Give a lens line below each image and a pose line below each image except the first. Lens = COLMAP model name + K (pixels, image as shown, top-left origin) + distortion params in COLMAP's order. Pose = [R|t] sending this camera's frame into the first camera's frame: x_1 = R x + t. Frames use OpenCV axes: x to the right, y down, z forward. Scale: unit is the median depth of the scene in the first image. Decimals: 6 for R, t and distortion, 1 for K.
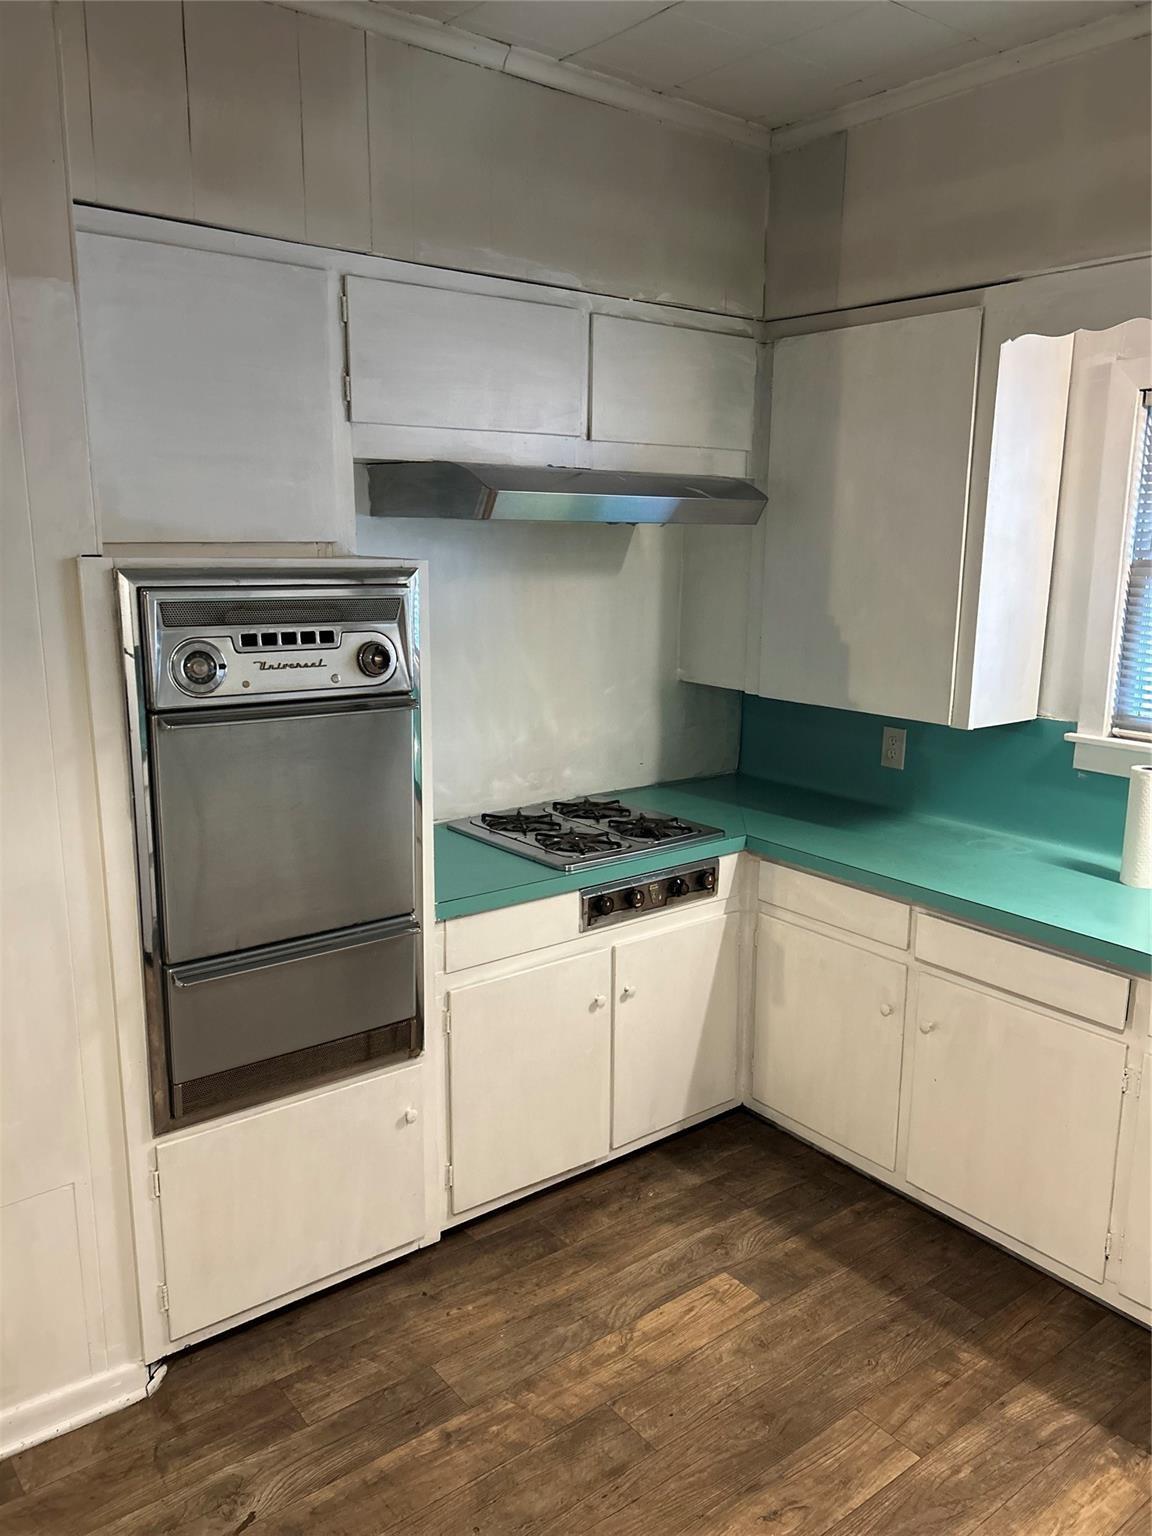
lens RADIAL K [[1161.8, 0, 577.5], [0, 1161.8, 777.5], [0, 0, 1]] dist [0.064858, -0.065683]
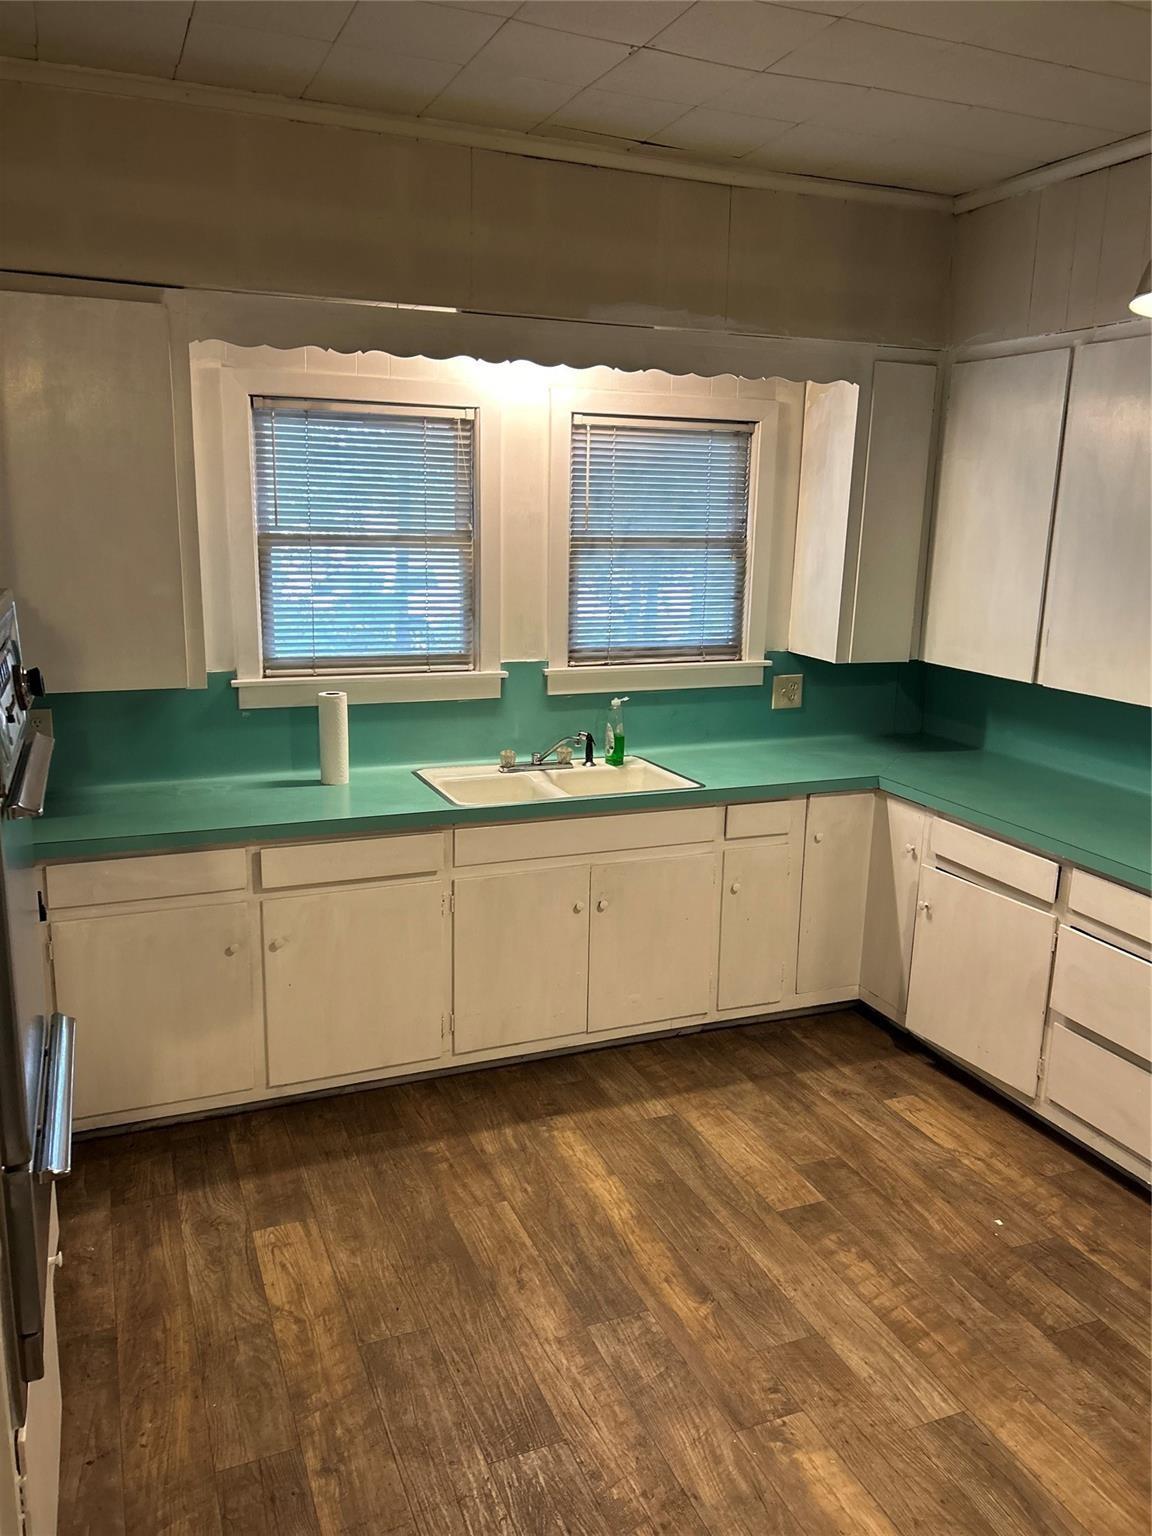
lens RADIAL K [[1161.8, 0, 581.7], [0, 1161.8, 766.3], [0, 0, 1]] dist [0.064858, -0.065683]
pose [[0.261353, -0.211768, 0.941726, -0.718153], [0.183660, 0.968723, 0.166868, -0.099852], [-0.947609, 0.129346, 0.292072, 0.386337]]
